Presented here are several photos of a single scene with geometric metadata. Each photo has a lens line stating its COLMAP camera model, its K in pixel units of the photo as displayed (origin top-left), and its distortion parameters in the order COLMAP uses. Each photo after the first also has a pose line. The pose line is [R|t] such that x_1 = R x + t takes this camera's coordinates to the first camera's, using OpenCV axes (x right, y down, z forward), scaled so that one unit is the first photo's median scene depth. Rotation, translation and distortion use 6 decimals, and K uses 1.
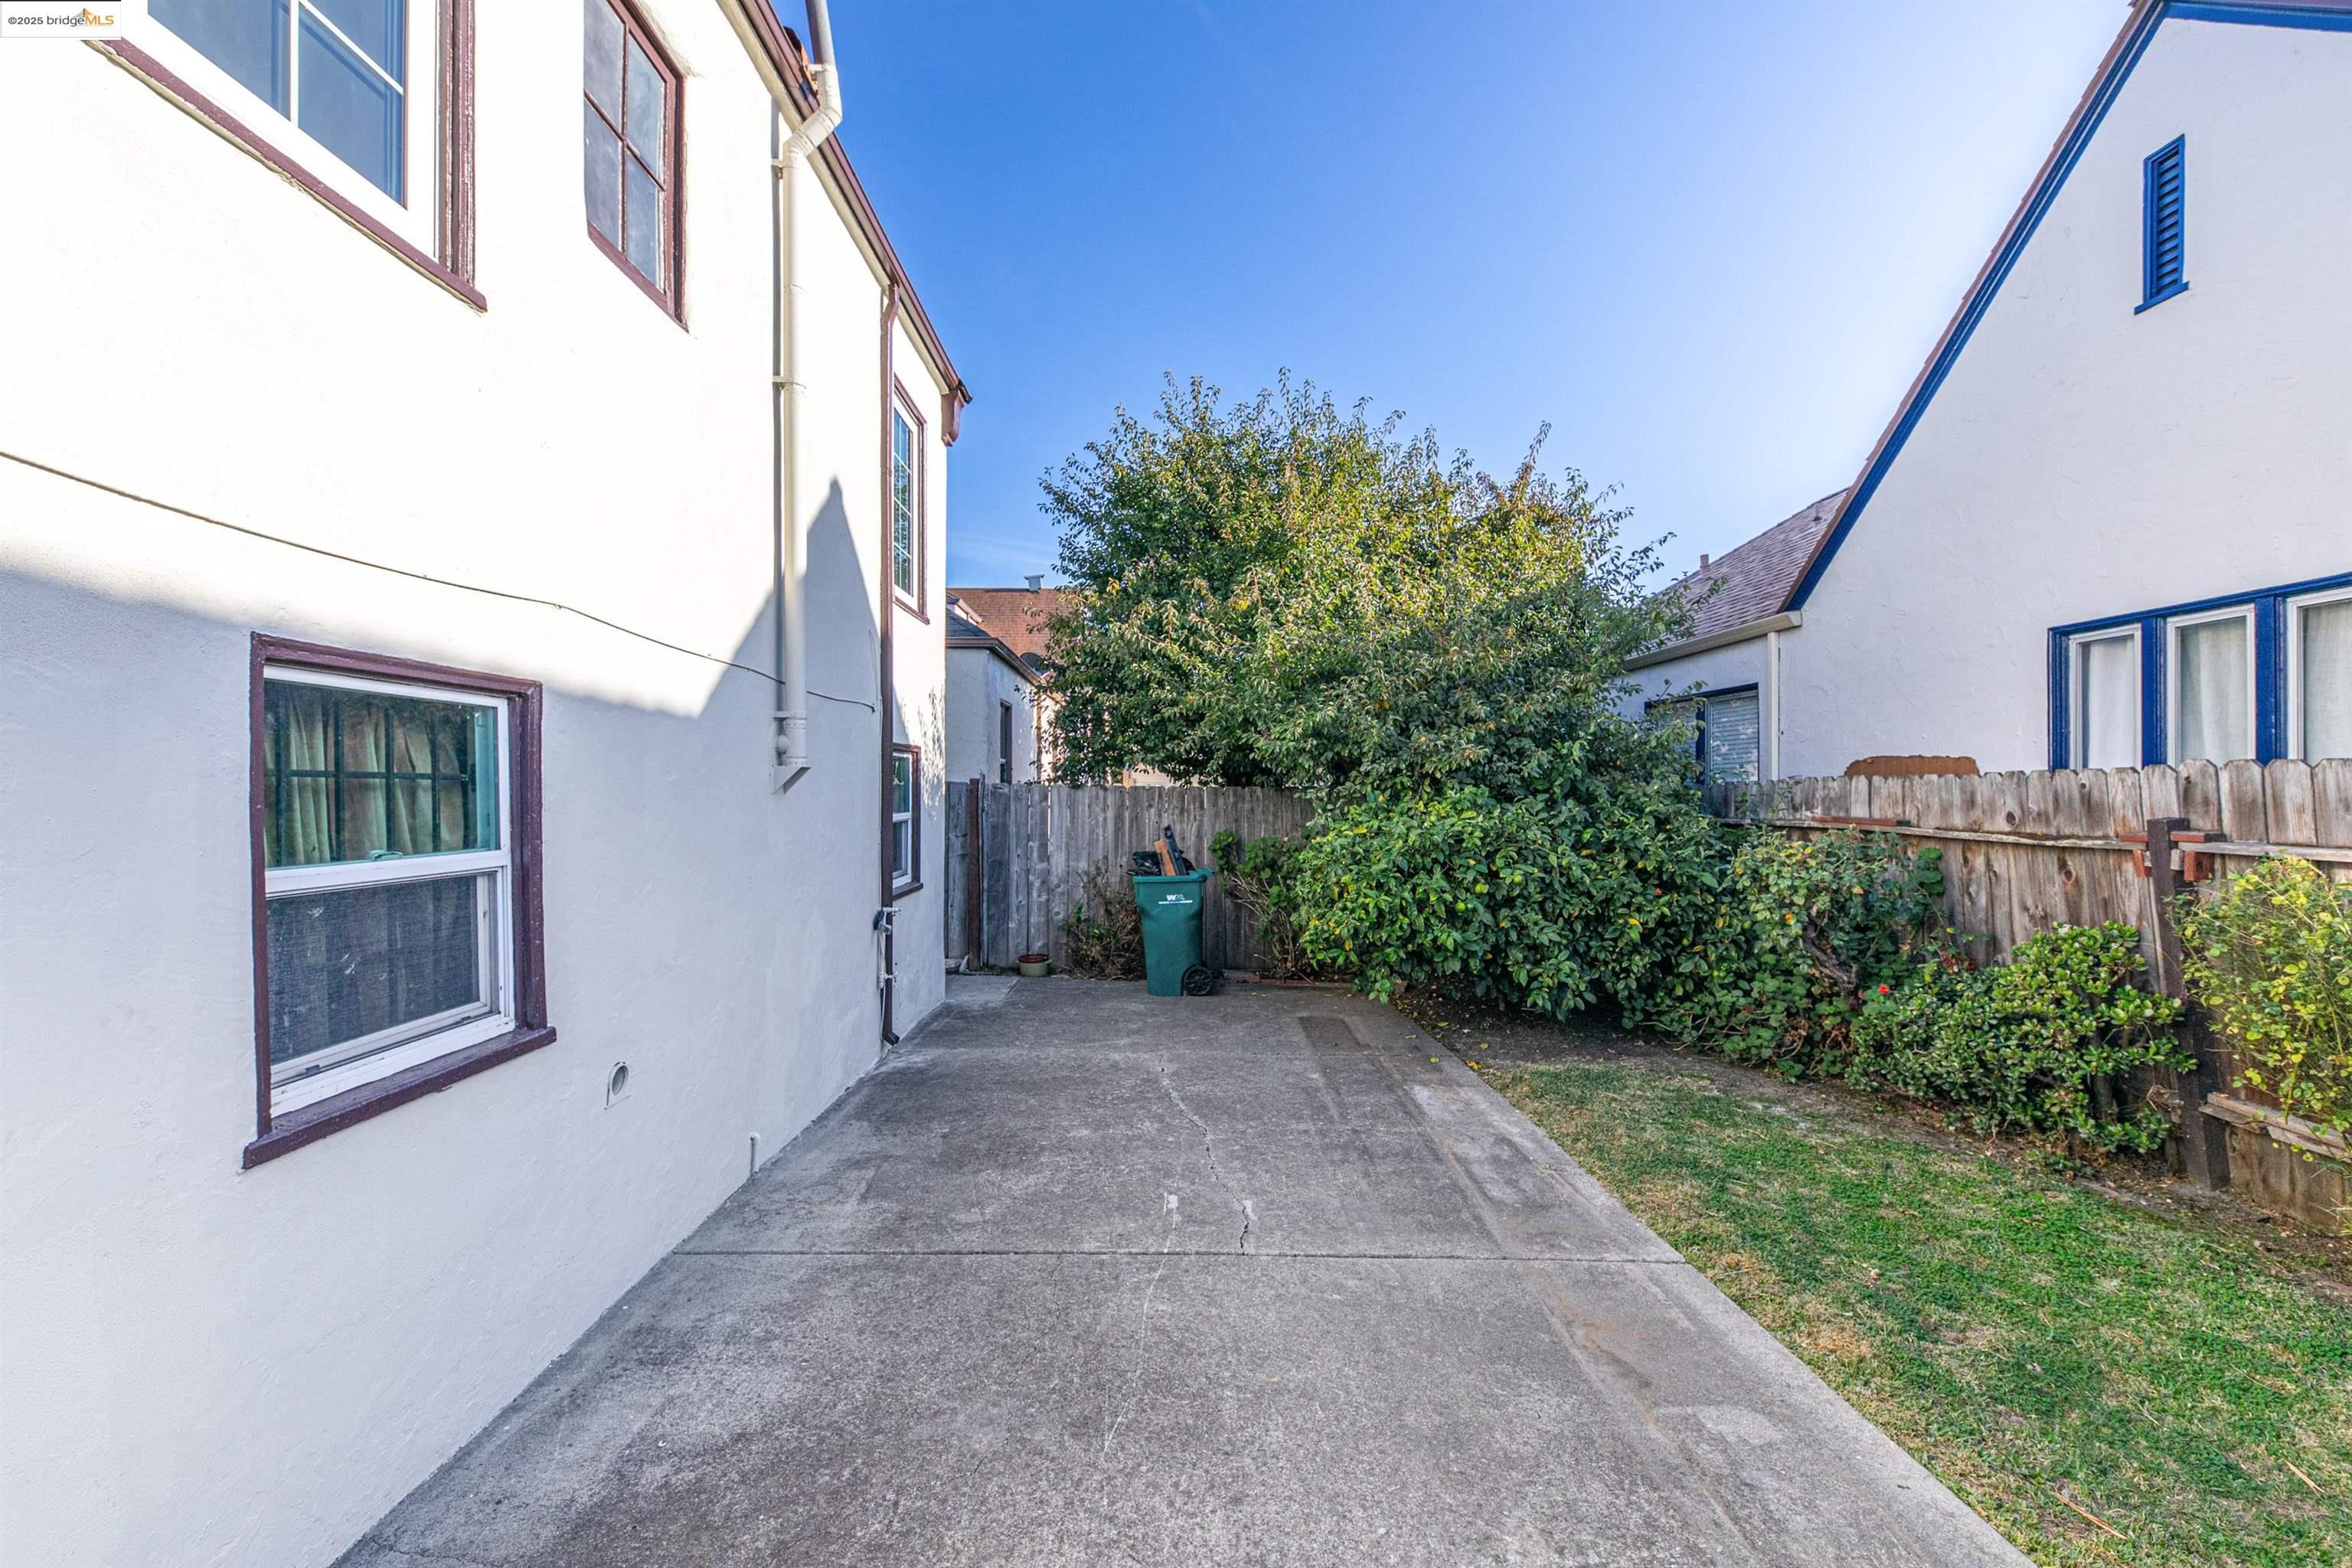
lens RADIAL K [[1018.1, 0, 1216.9], [0, 1018.1, 778.7], [0, 0, 1]] dist [0.001239, 0.000051]
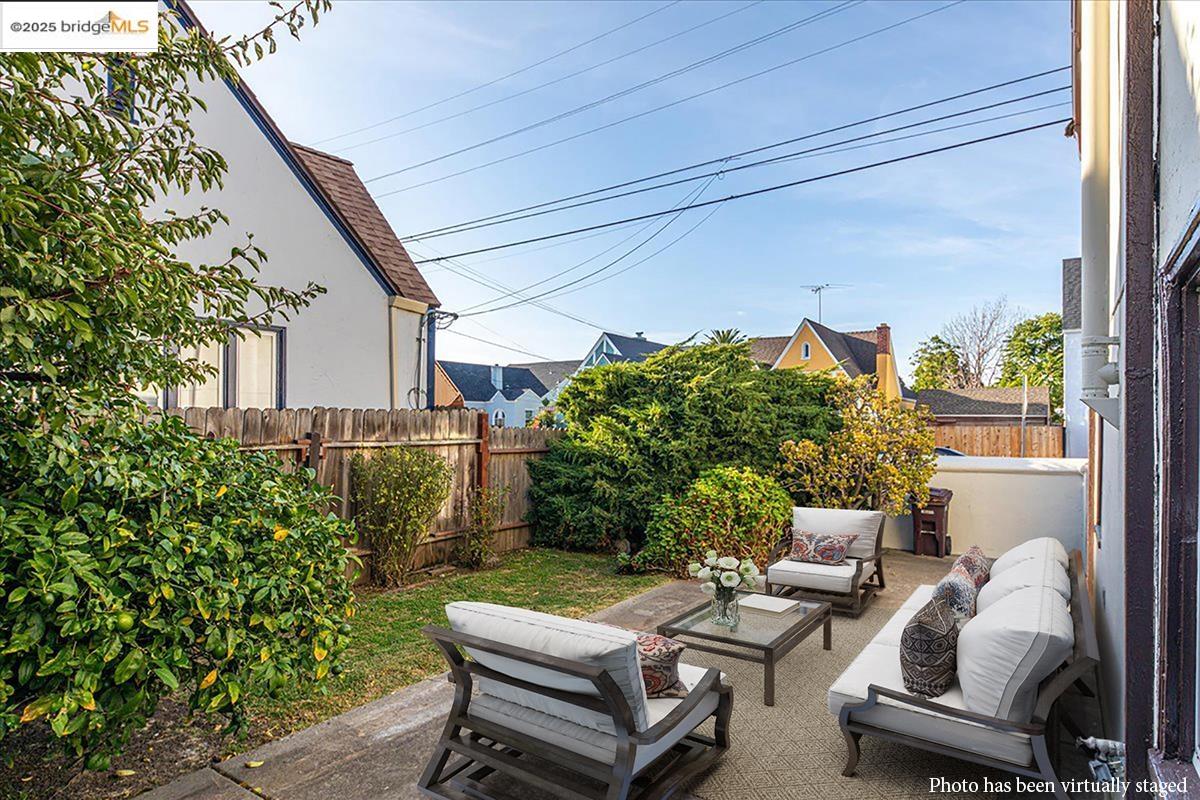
lens RADIAL K [[652.1, 0, 594.6], [0, 652.1, 406.4], [0, 0, 1]] dist [0.002873, 0.000626]
pose [[-0.781196, -0.004598, 0.624269, -0.415632], [-0.025608, 0.999367, -0.024685, 0.000157], [-0.623760, -0.035270, -0.780819, 1.636925]]
